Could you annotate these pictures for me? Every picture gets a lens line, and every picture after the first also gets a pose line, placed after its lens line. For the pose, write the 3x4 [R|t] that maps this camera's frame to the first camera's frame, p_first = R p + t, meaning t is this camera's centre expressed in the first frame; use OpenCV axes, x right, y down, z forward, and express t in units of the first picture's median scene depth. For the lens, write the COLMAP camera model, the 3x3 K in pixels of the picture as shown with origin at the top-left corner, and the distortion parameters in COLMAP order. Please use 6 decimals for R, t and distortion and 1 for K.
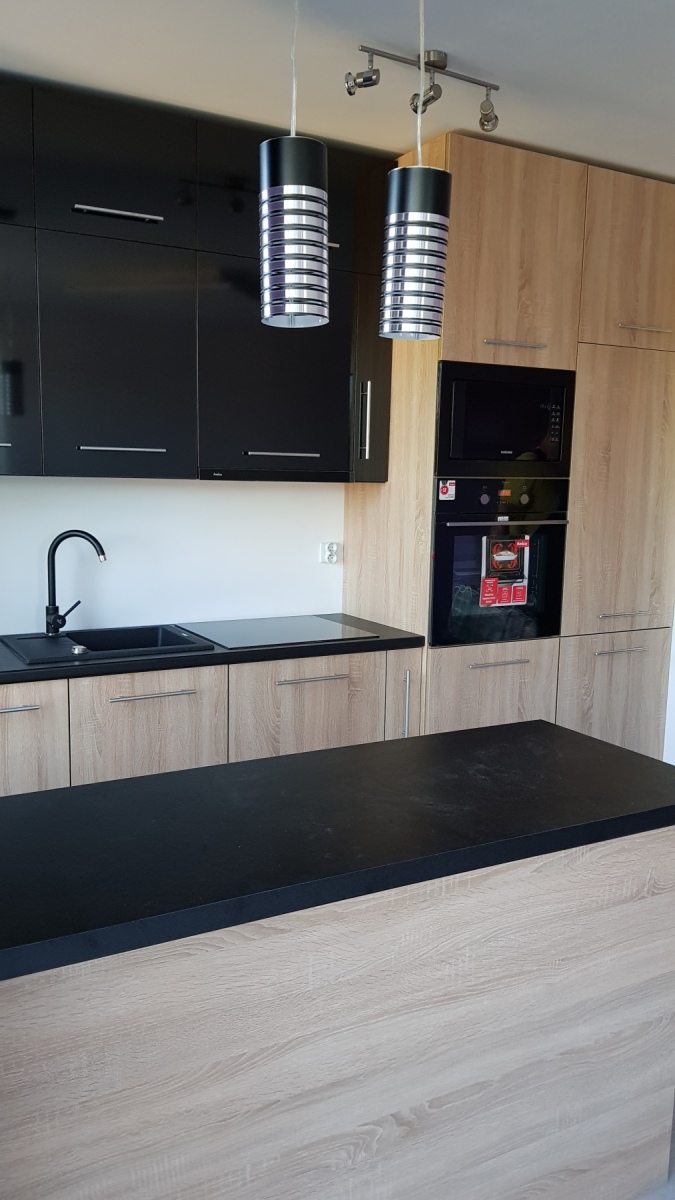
lens RADIAL K [[946.2, 0, 330.7], [0, 946.2, 623.9], [0, 0, 1]] dist [0.082963, -0.157207]
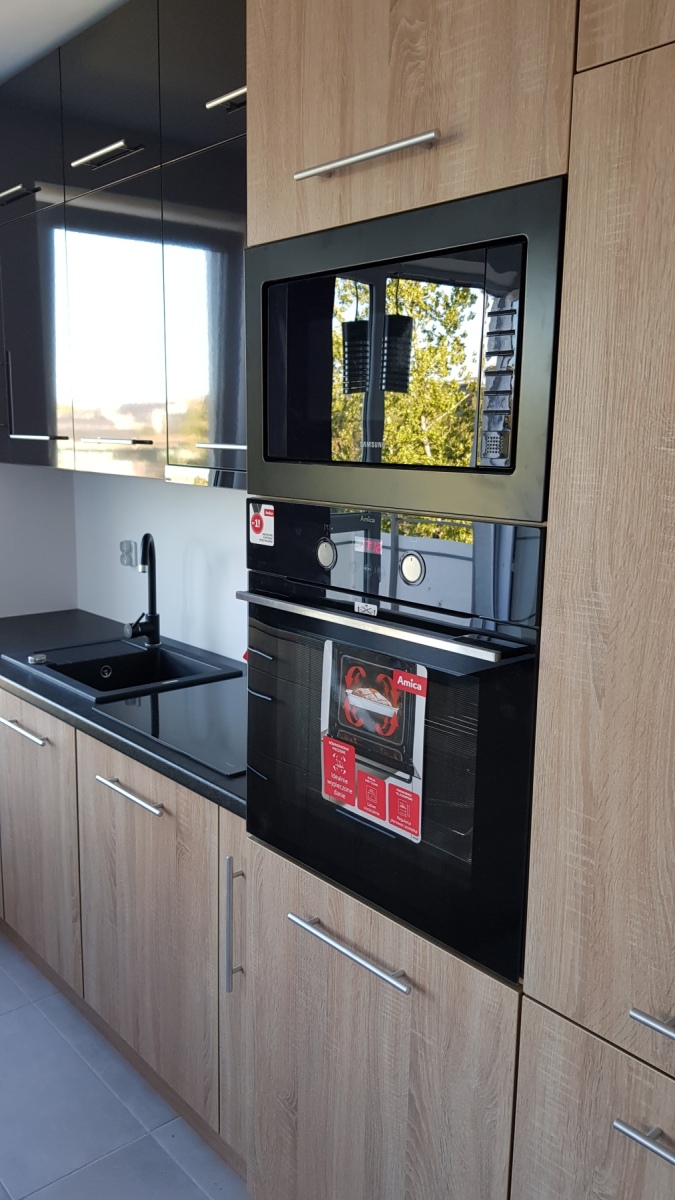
lens RADIAL K [[946.2, 0, 319.1], [0, 946.2, 607.3], [0, 0, 1]] dist [0.082963, -0.157207]
pose [[0.188241, 0.166282, -0.967944, 0.582843], [-0.167616, 0.976543, 0.135162, -0.167102], [0.967714, 0.136800, 0.211697, 0.922005]]
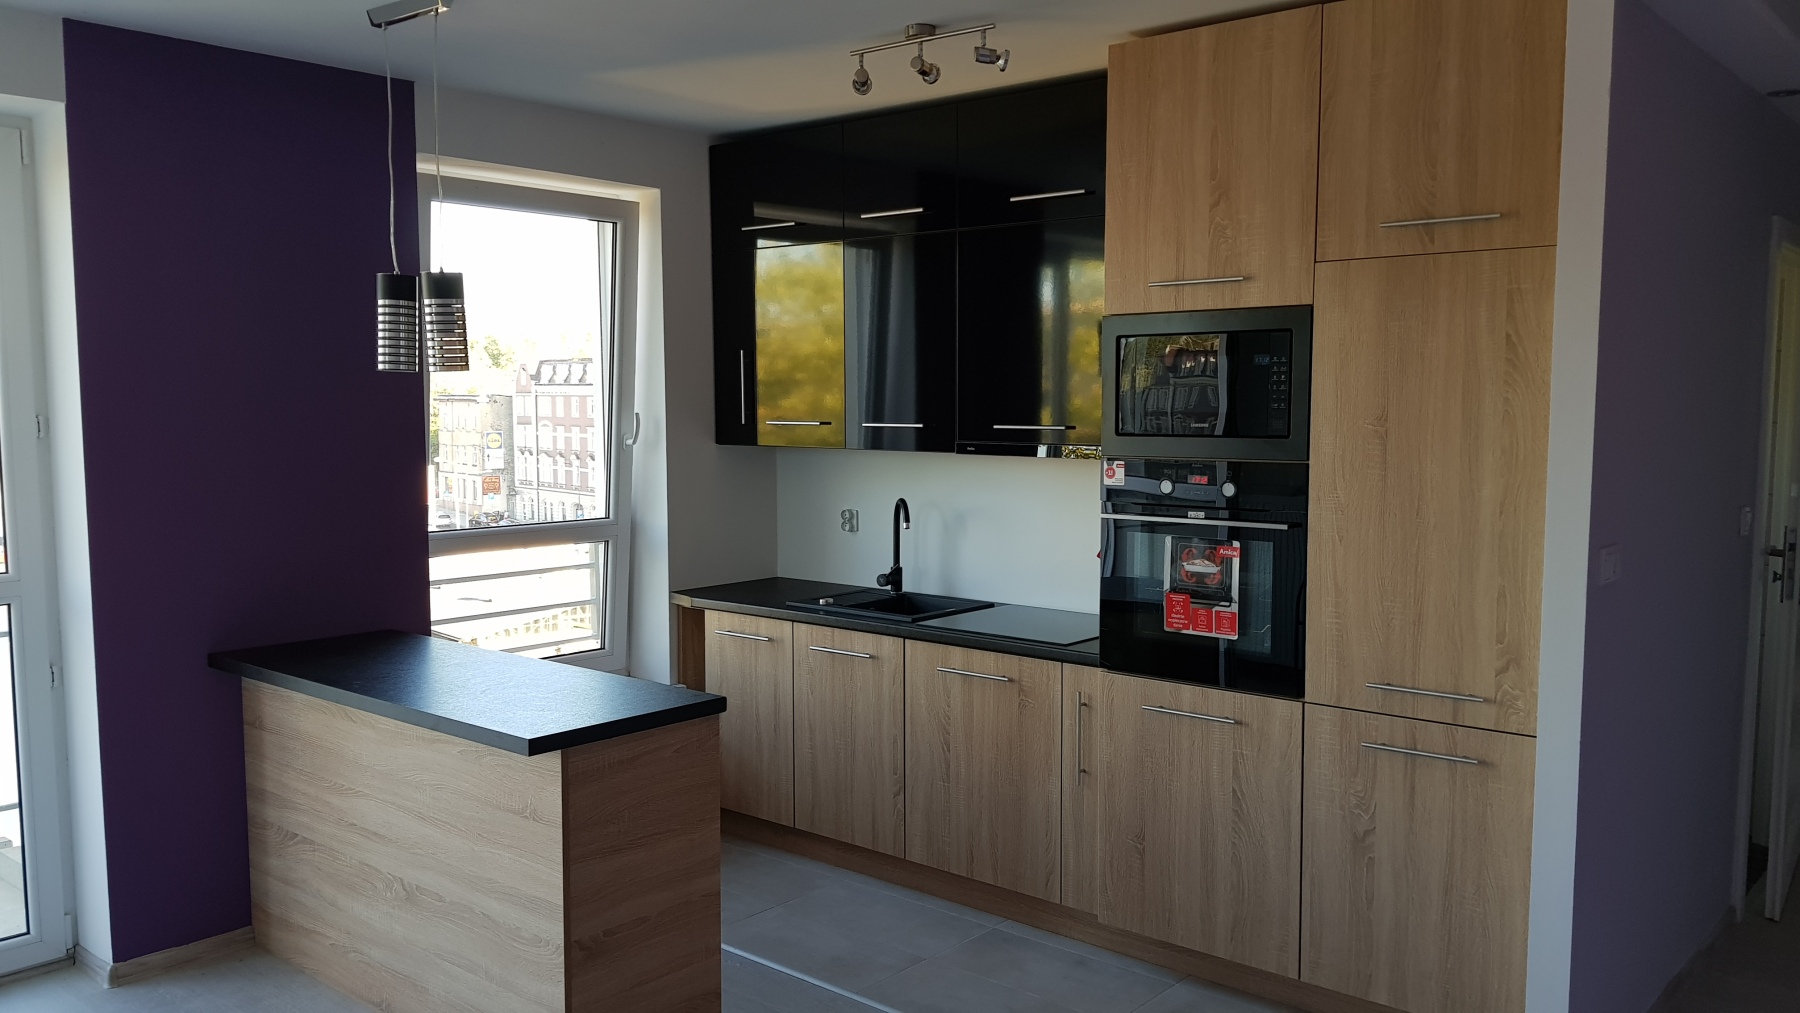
lens RADIAL K [[1419.3, 0, 897.4], [0, 1419.3, 530.8], [0, 0, 1]] dist [0.082963, -0.157207]
pose [[0.337213, 0.073440, -0.938559, 1.163523], [-0.141369, 0.989598, 0.026642, -0.098214], [0.930753, 0.123699, 0.344088, 0.424105]]
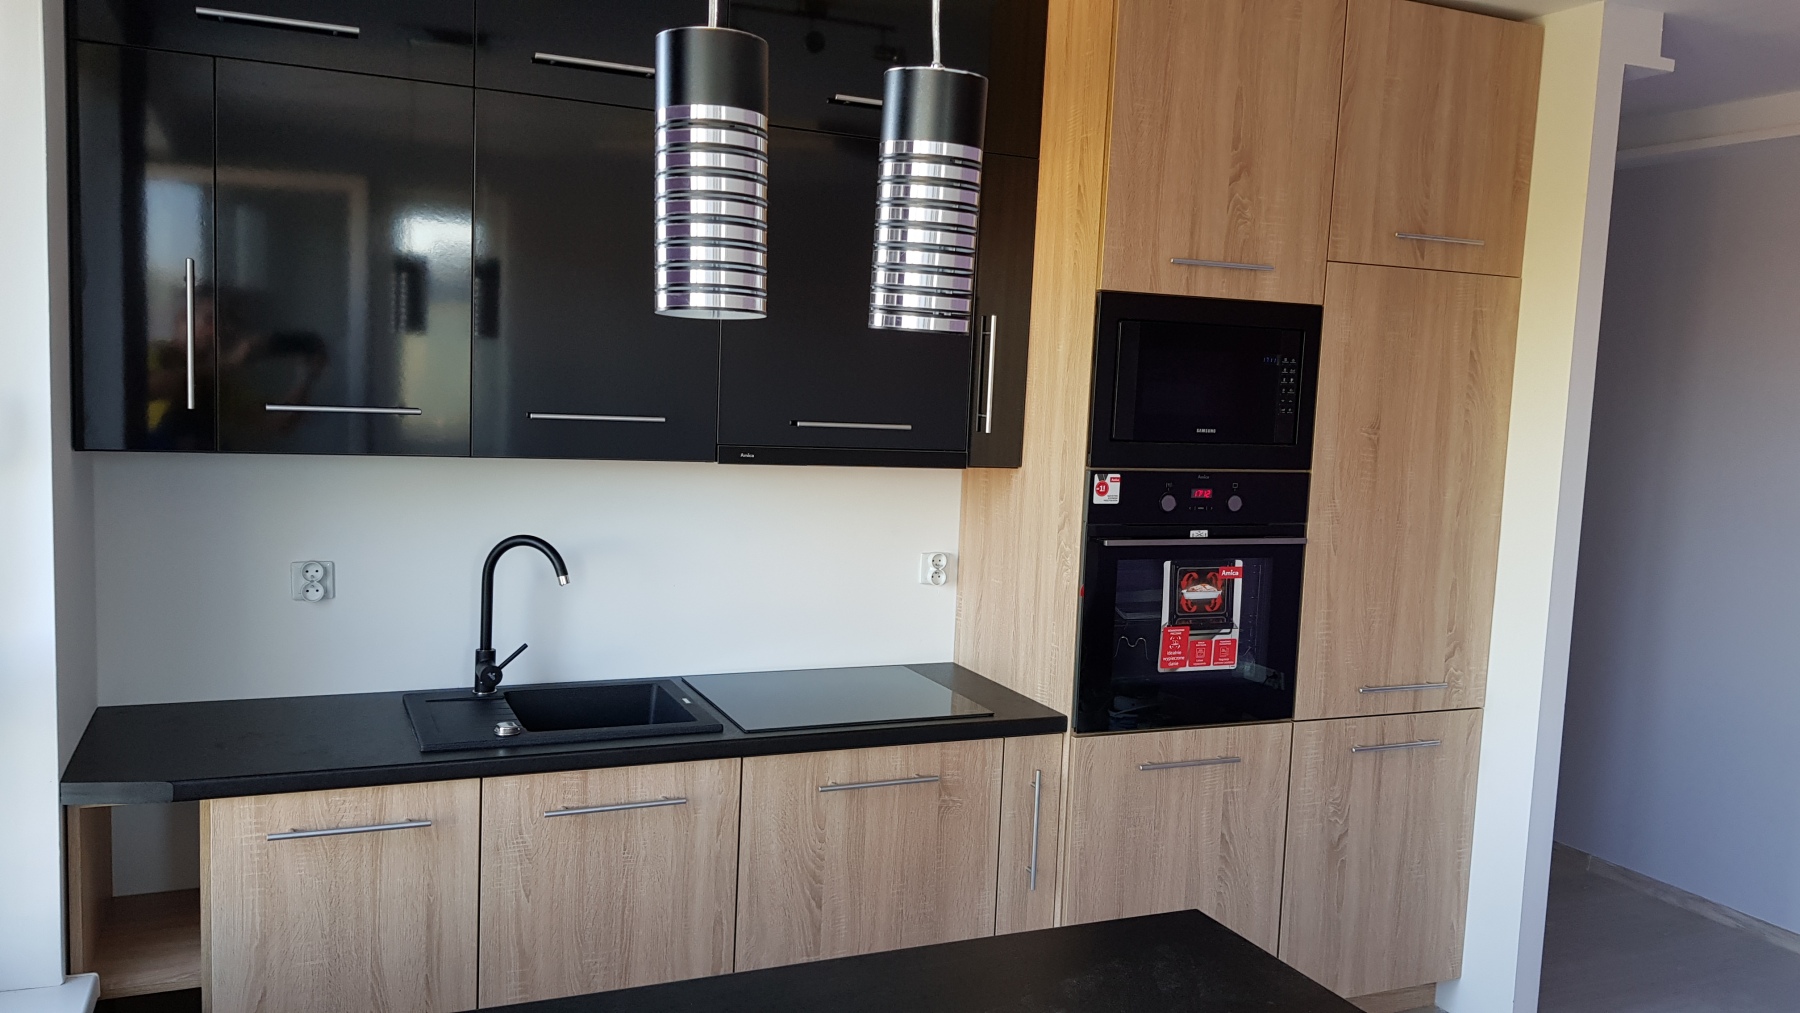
lens RADIAL K [[1419.3, 0, 927.9], [0, 1419.3, 523.3], [0, 0, 1]] dist [0.082963, -0.157207]
pose [[0.996681, 0.035197, -0.073409, 0.072978], [-0.039417, 0.997604, -0.056851, -0.058501], [0.071232, 0.059556, 0.995680, 0.045511]]
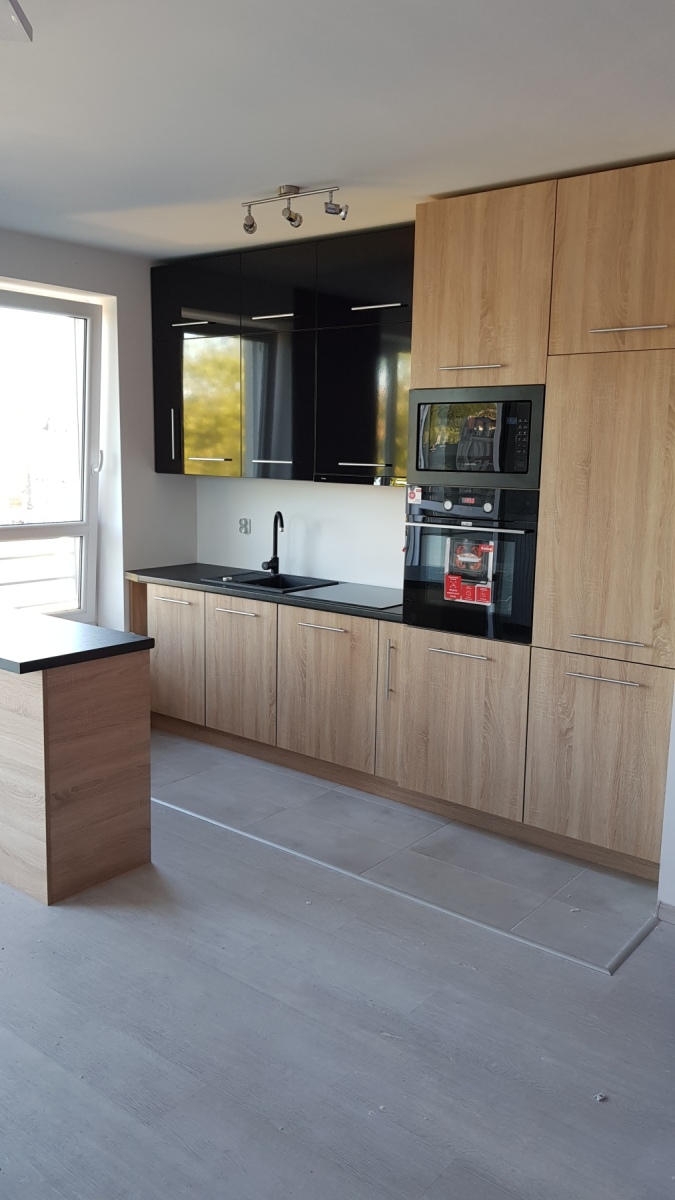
lens RADIAL K [[946.2, 0, 316.9], [0, 946.2, 605.0], [0, 0, 1]] dist [0.082963, -0.157207]
pose [[0.360269, 0.144847, -0.921534, 1.186246], [-0.157229, 0.983167, 0.093067, -0.095747], [0.919503, 0.111363, 0.376979, 0.445122]]
